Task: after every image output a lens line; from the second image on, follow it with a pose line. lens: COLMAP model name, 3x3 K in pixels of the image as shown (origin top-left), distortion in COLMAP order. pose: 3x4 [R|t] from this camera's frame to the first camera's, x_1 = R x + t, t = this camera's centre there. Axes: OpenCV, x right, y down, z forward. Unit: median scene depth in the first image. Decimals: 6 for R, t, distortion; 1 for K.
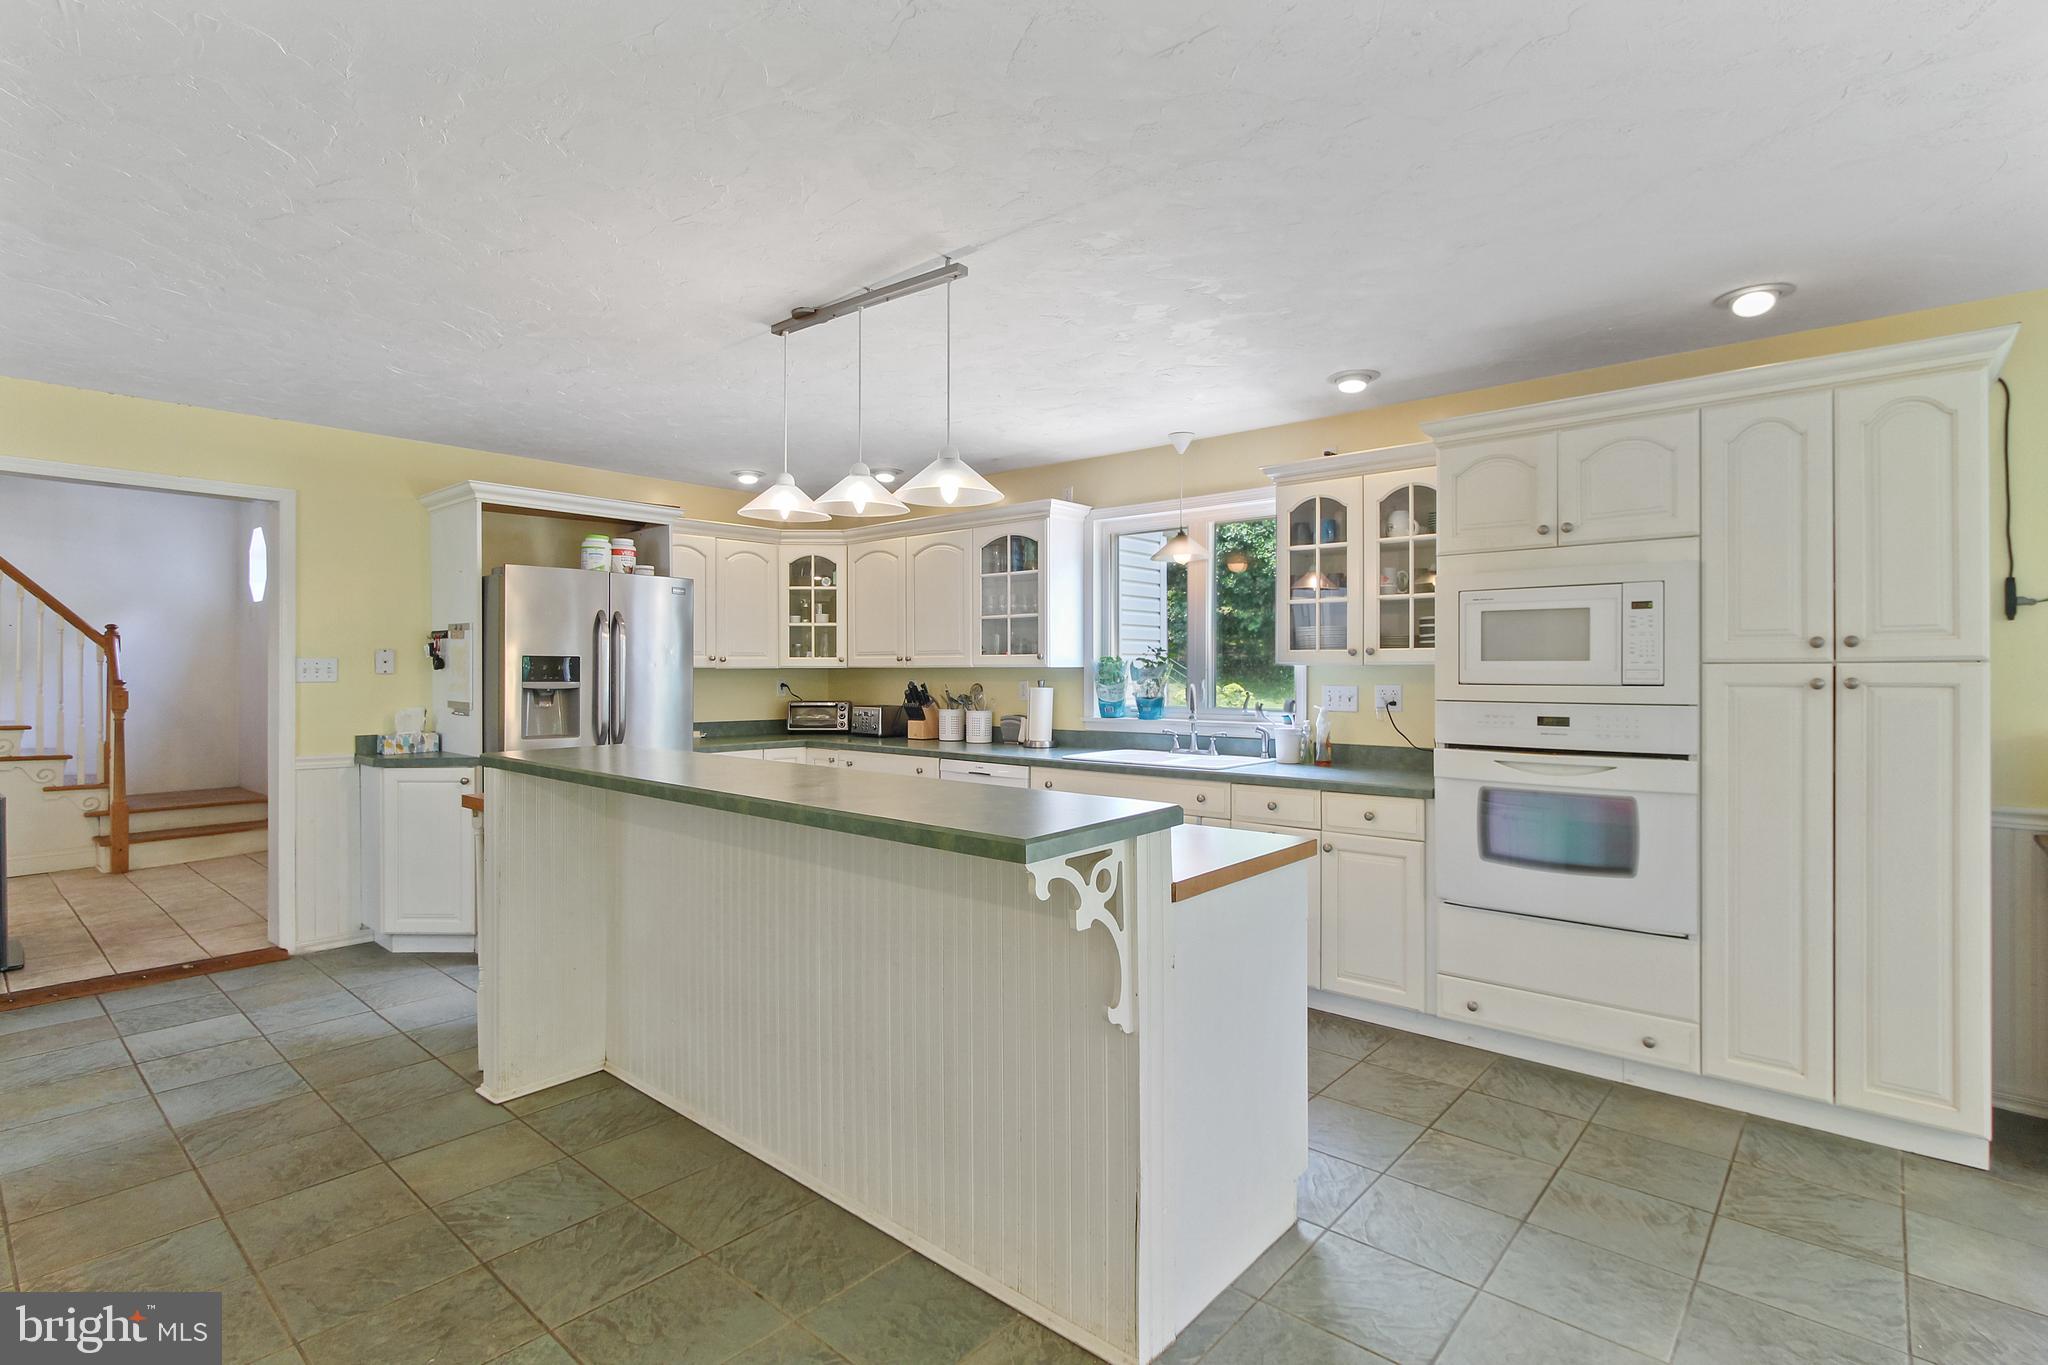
lens RADIAL K [[984.8, 0, 1041.0], [0, 984.8, 669.1], [0, 0, 1]] dist [-0.007983, -0.000058]
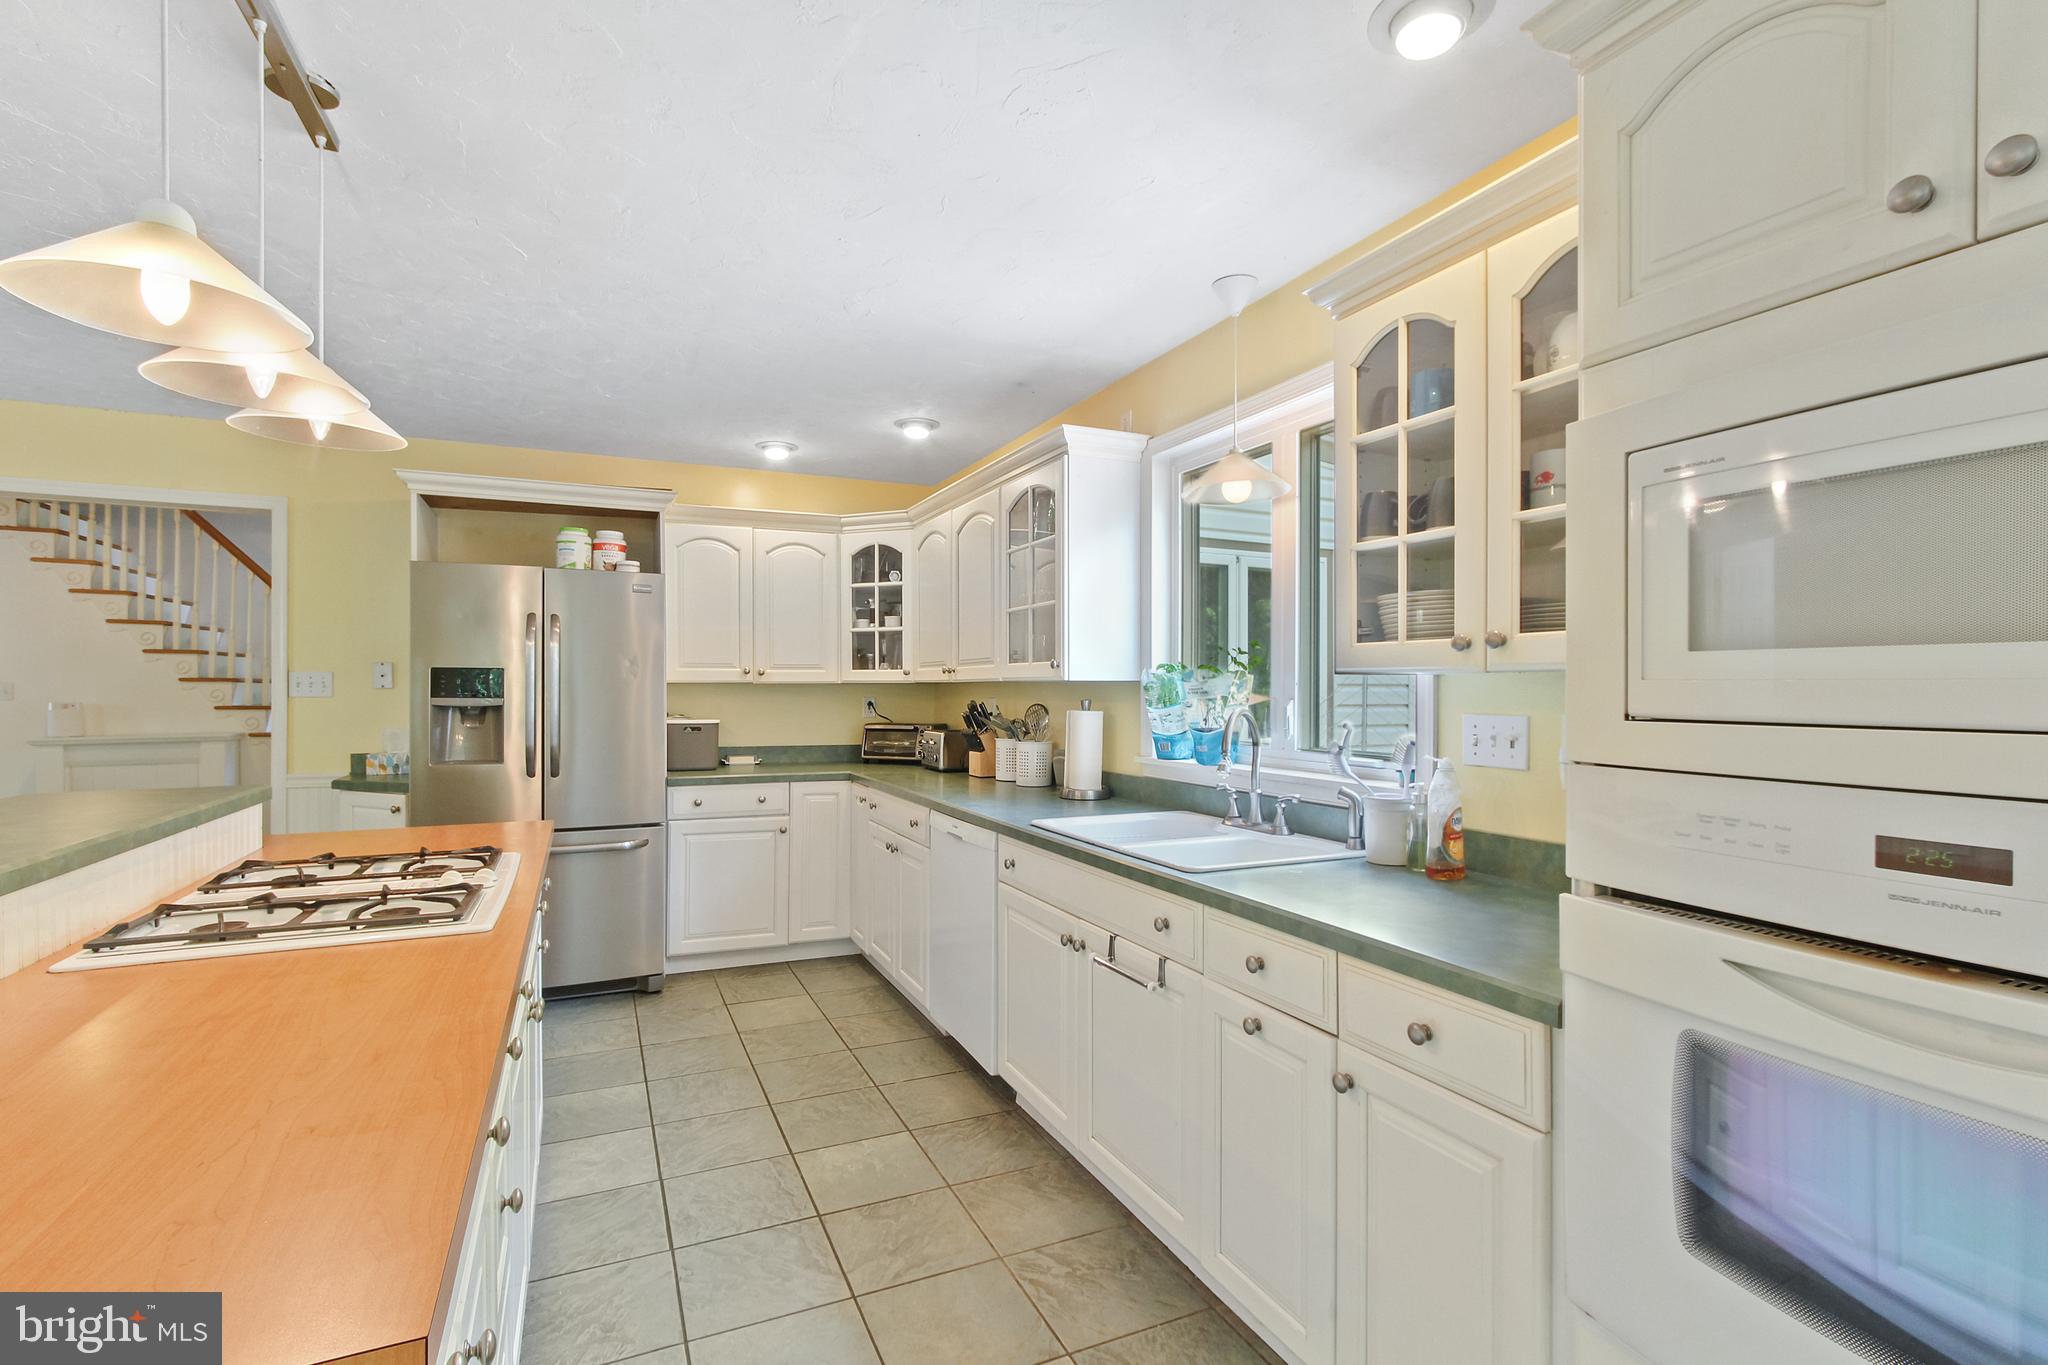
lens RADIAL K [[952.7, 0, 1021.6], [0, 952.7, 691.0], [0, 0, 1]] dist [-0.005751, 0.002281]
pose [[0.906378, 0.002567, -0.422460, 0.280231], [-0.000918, 0.999991, 0.004105, 0.002966], [0.422467, -0.003333, 0.906372, 0.454202]]
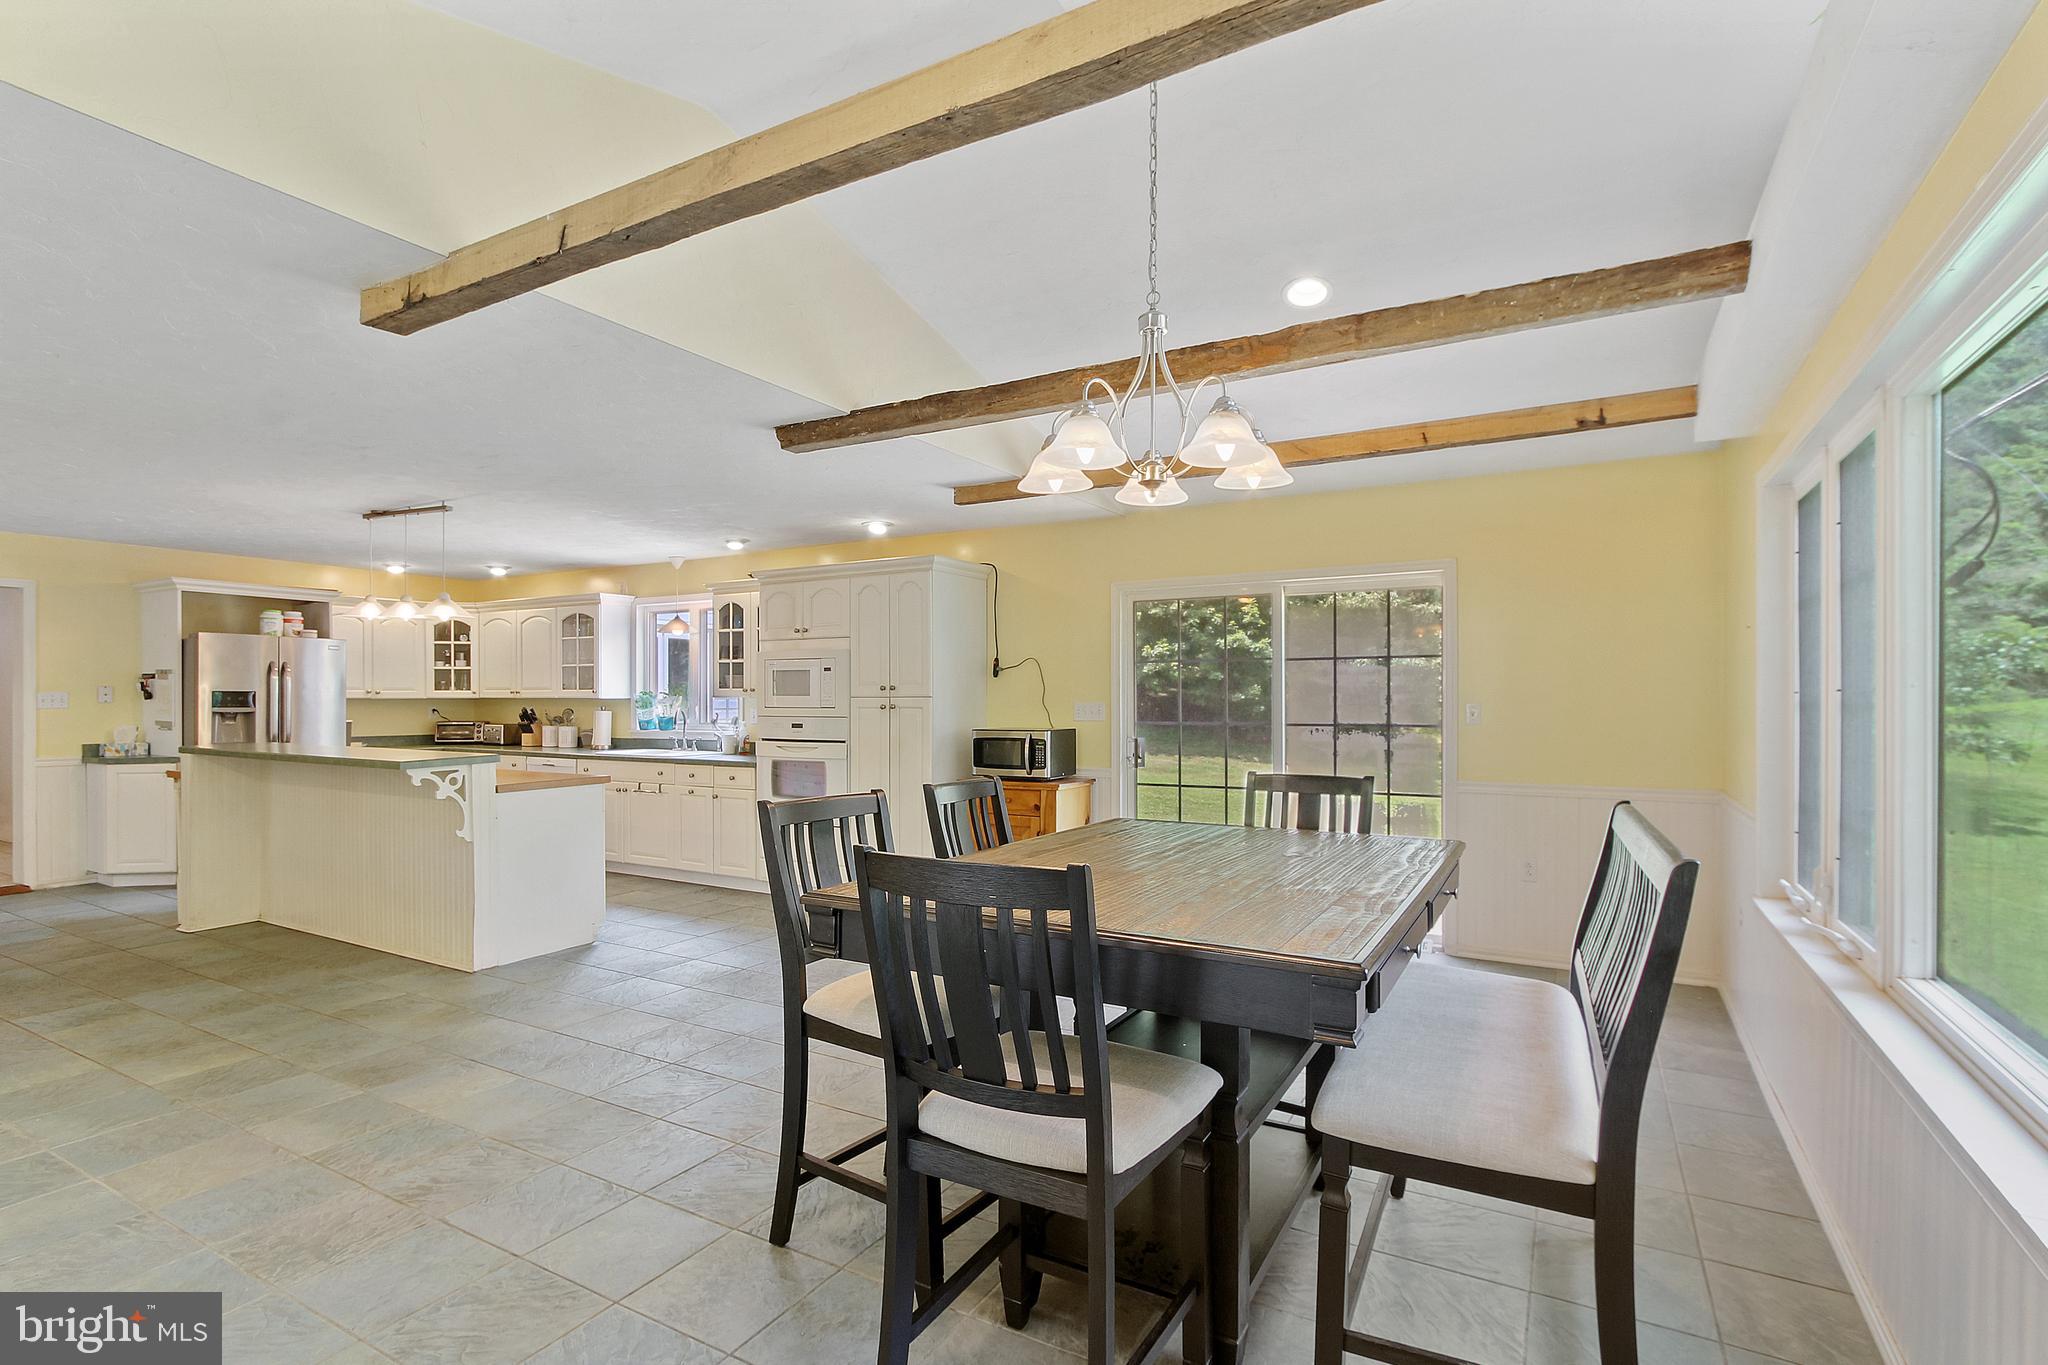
lens RADIAL K [[952.7, 0, 1044.2], [0, 952.7, 698.8], [0, 0, 1]] dist [-0.005751, 0.002281]
pose [[0.976876, -0.000526, 0.213805, 0.422688], [-0.000056, 0.999996, 0.002714, -0.005474], [-0.213806, -0.002663, 0.976873, -0.724684]]
